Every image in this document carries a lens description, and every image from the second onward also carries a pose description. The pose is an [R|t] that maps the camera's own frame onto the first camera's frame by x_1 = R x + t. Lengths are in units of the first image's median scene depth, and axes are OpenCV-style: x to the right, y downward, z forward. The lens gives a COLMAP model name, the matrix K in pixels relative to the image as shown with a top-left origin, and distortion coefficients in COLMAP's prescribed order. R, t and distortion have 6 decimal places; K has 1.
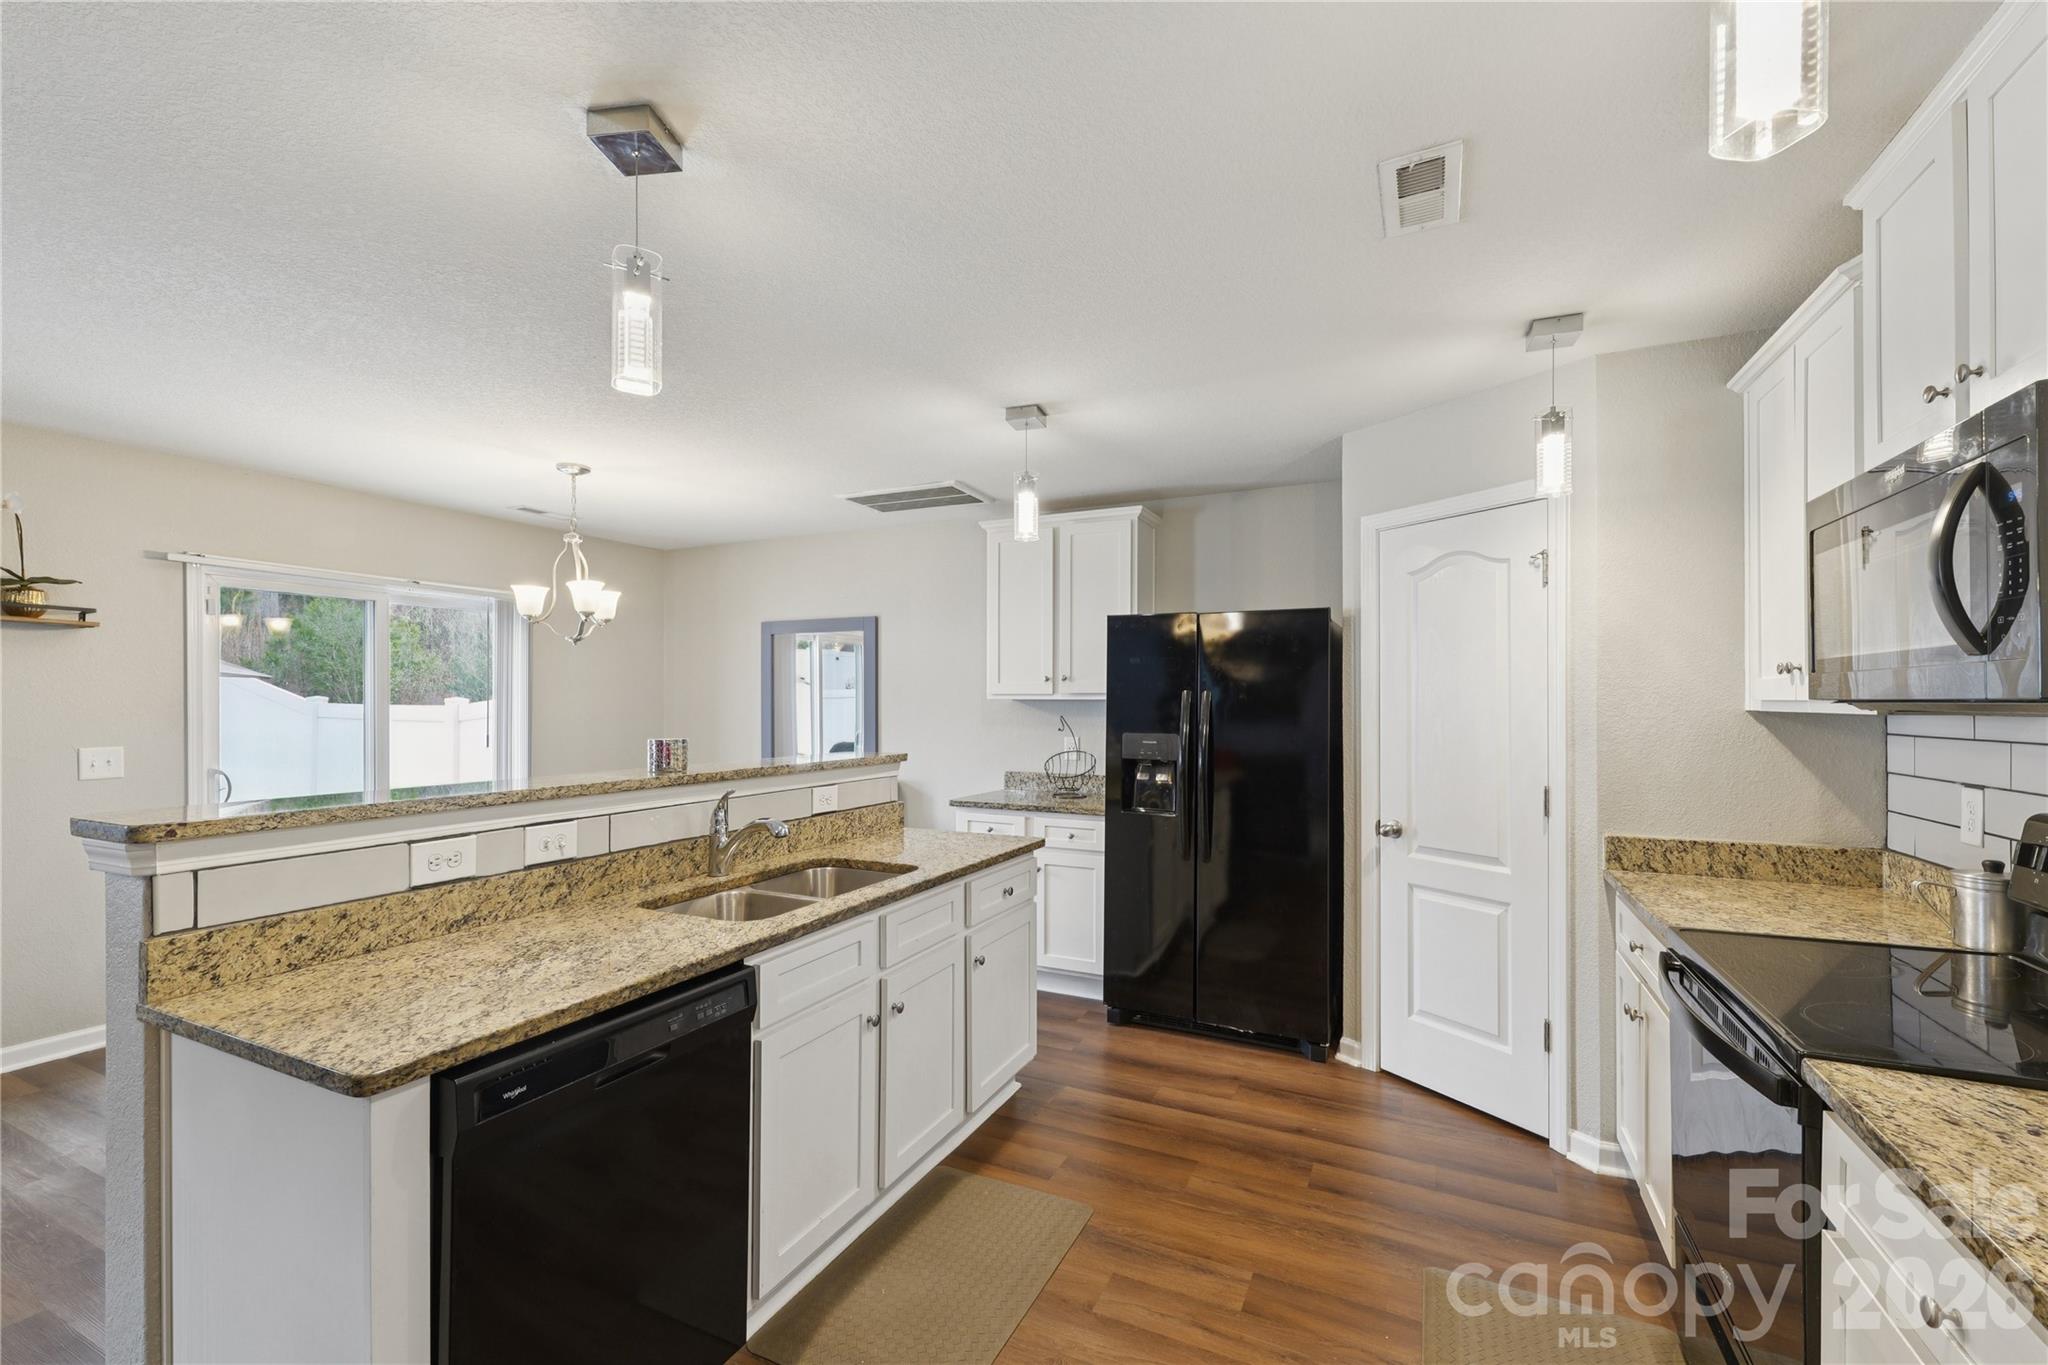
lens RADIAL K [[855.9, 0, 1019.3], [0, 855.9, 702.5], [0, 0, 1]] dist [0.003637, -0.000117]
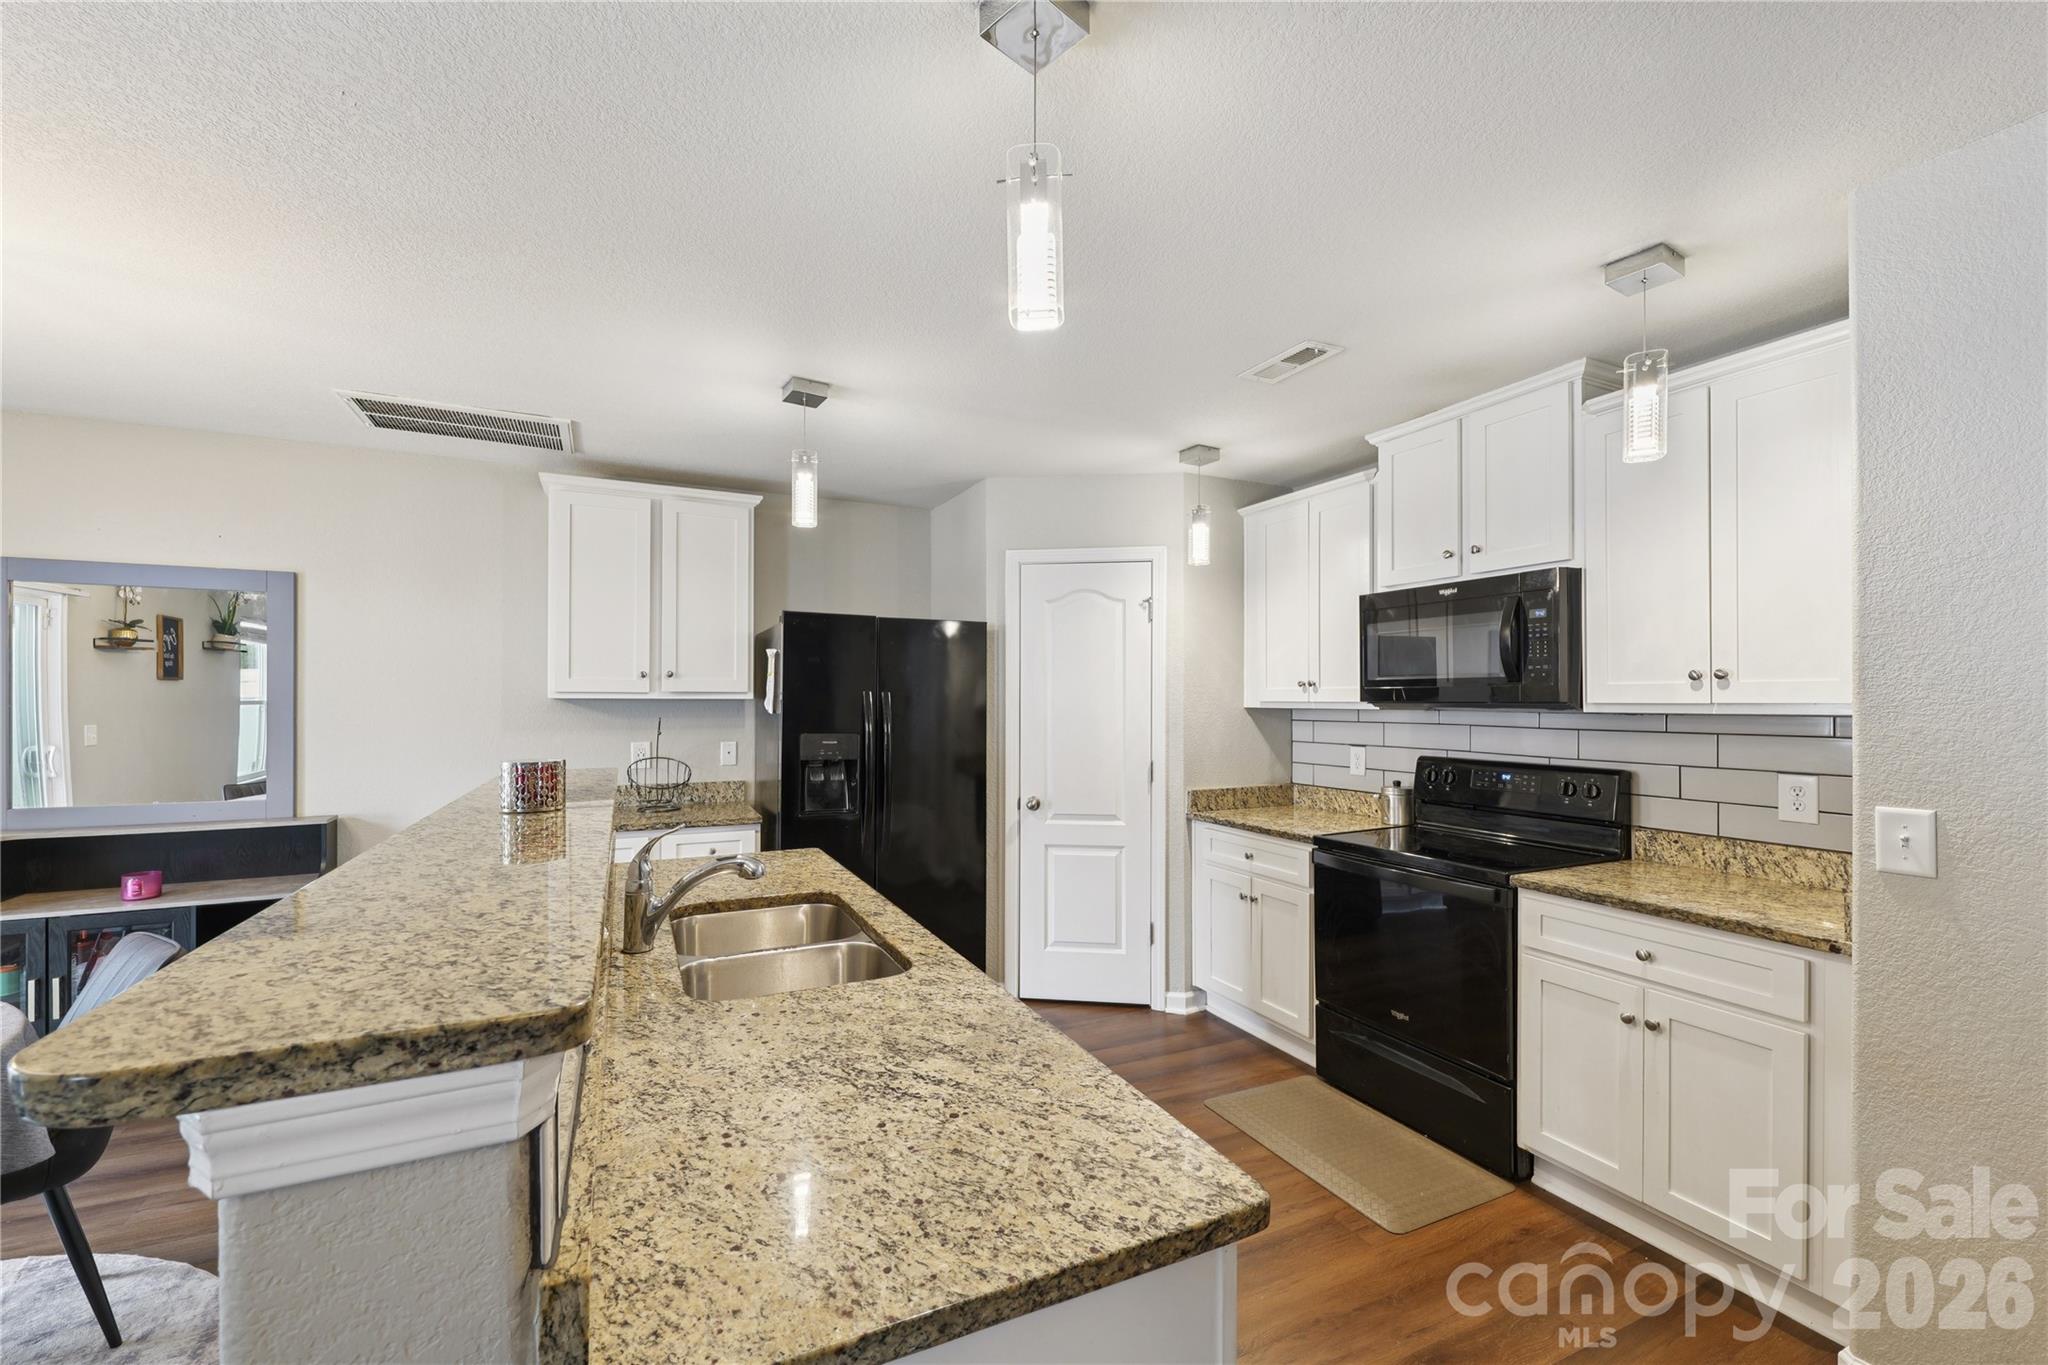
lens RADIAL K [[834.8, 0, 1017.8], [0, 834.8, 697.3], [0, 0, 1]] dist [0.000310, -0.000221]
pose [[0.624049, 0.004134, 0.781374, -0.595834], [-0.001091, 0.999990, -0.004420, -0.002126], [-0.781384, 0.001906, 0.624047, 0.284383]]
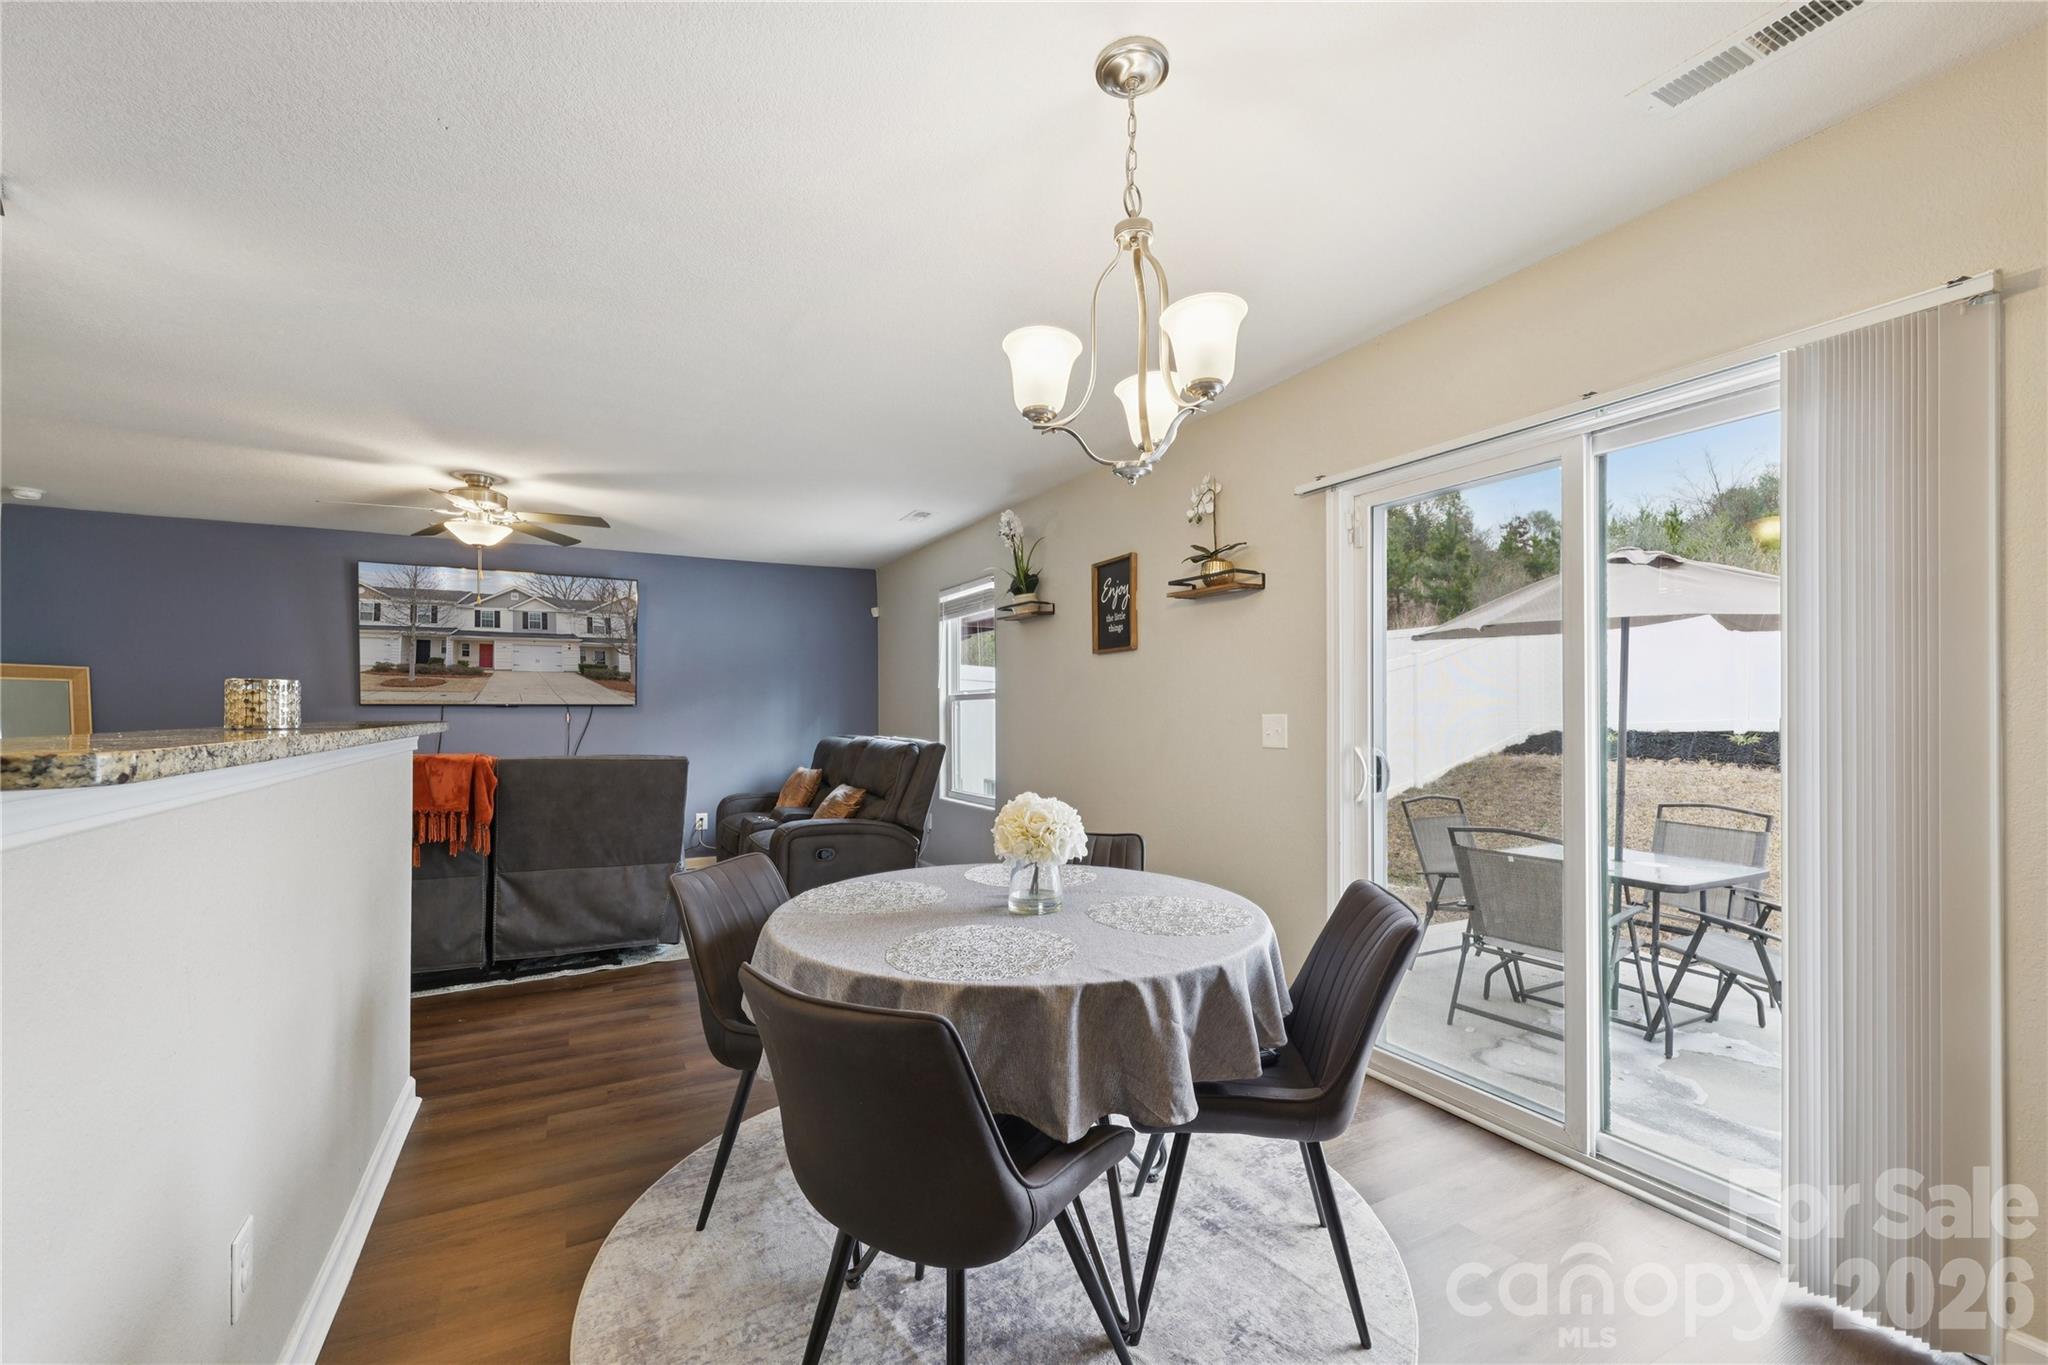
lens RADIAL K [[863.0, 0, 1021.9], [0, 863.0, 688.1], [0, 0, 1]] dist [-0.001025, -0.000257]
pose [[-0.580740, -0.026052, -0.813672, -0.186988], [-0.002166, 0.999534, -0.030457, 0.064027], [0.814086, -0.015925, -0.580526, 1.613549]]
